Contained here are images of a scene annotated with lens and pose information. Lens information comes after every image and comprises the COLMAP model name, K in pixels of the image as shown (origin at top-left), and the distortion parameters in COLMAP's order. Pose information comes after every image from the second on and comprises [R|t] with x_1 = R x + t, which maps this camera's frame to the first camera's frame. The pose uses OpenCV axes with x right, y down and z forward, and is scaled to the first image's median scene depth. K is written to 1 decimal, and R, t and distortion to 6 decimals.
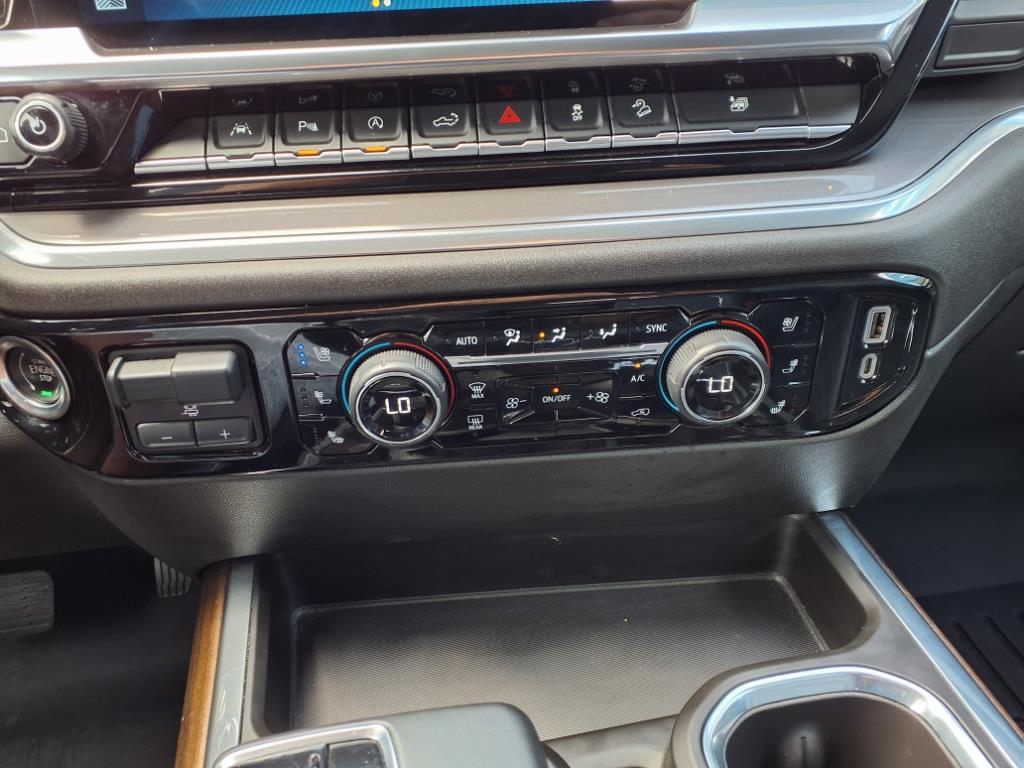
lens RADIAL K [[831.4, 0, 504.6], [0, 831.4, 403.9], [0, 0, 1]] dist [0.173816, -0.410773]
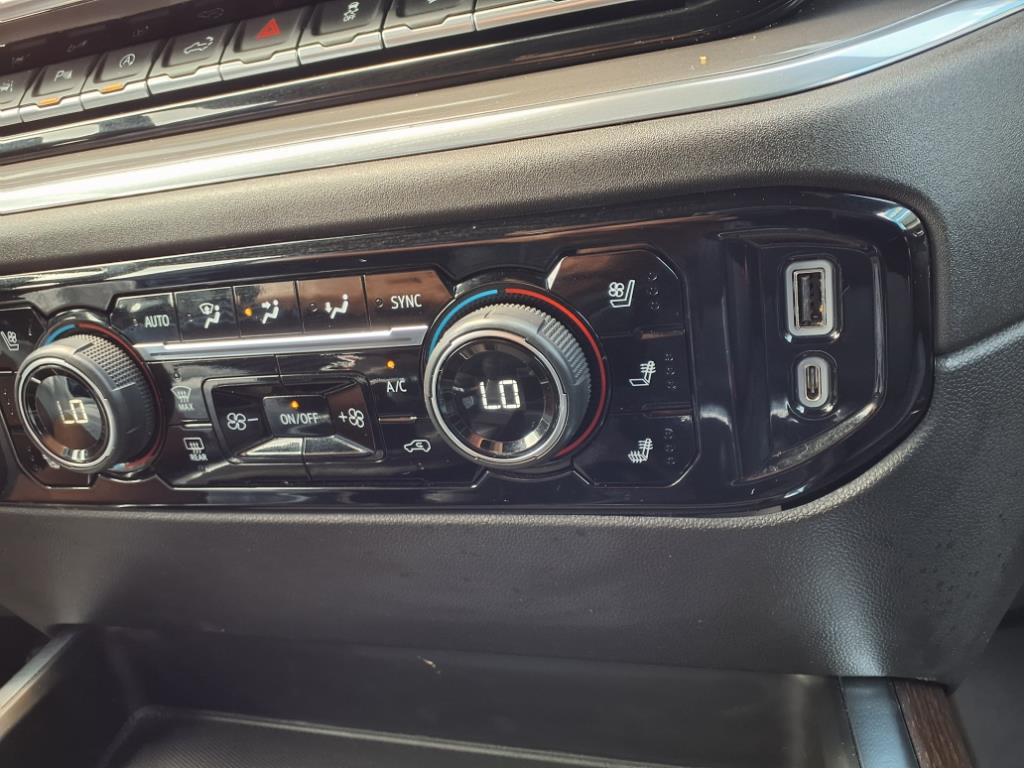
lens RADIAL K [[831.4, 0, 504.6], [0, 831.4, 403.9], [0, 0, 1]] dist [0.173816, -0.410773]
pose [[0.922025, 0.024315, -0.386365, 0.486491], [-0.093459, 0.982486, -0.161203, 0.077100], [0.375679, 0.184743, 0.908150, 0.472716]]
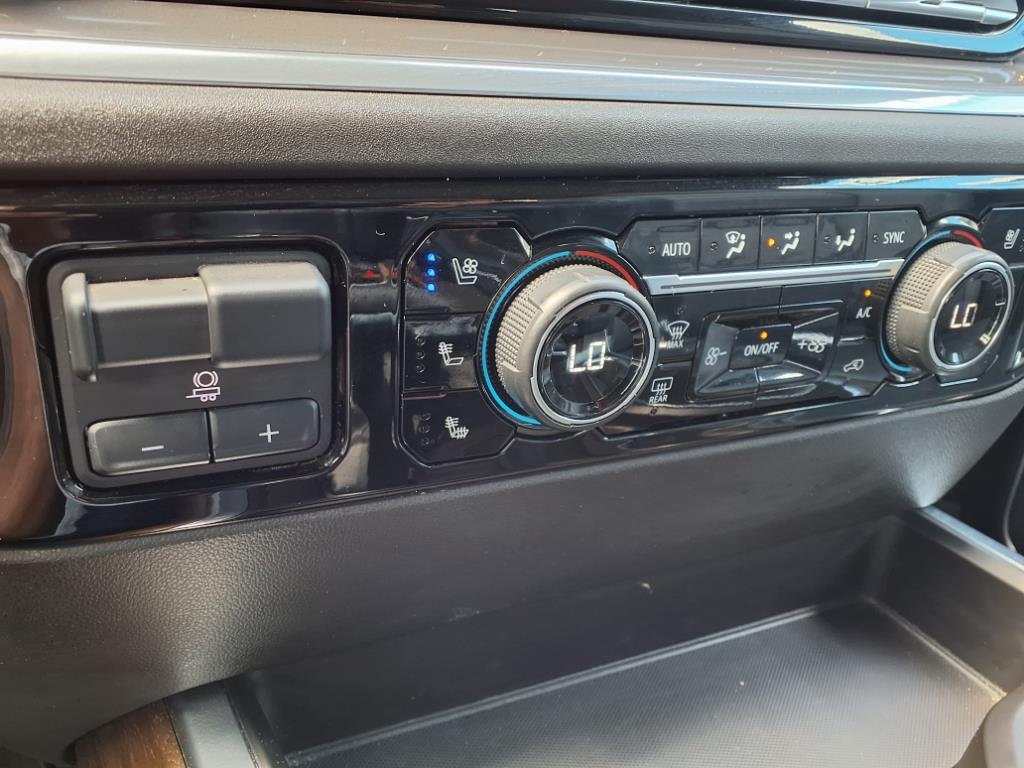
lens RADIAL K [[832.5, 0, 496.5], [0, 832.5, 385.4], [0, 0, 1]] dist [-0.001487, -0.005609]
pose [[0.930684, -0.050407, 0.362334, -0.394672], [0.099321, 0.988075, -0.117654, 0.083478], [-0.352082, 0.145486, 0.924593, 0.476820]]
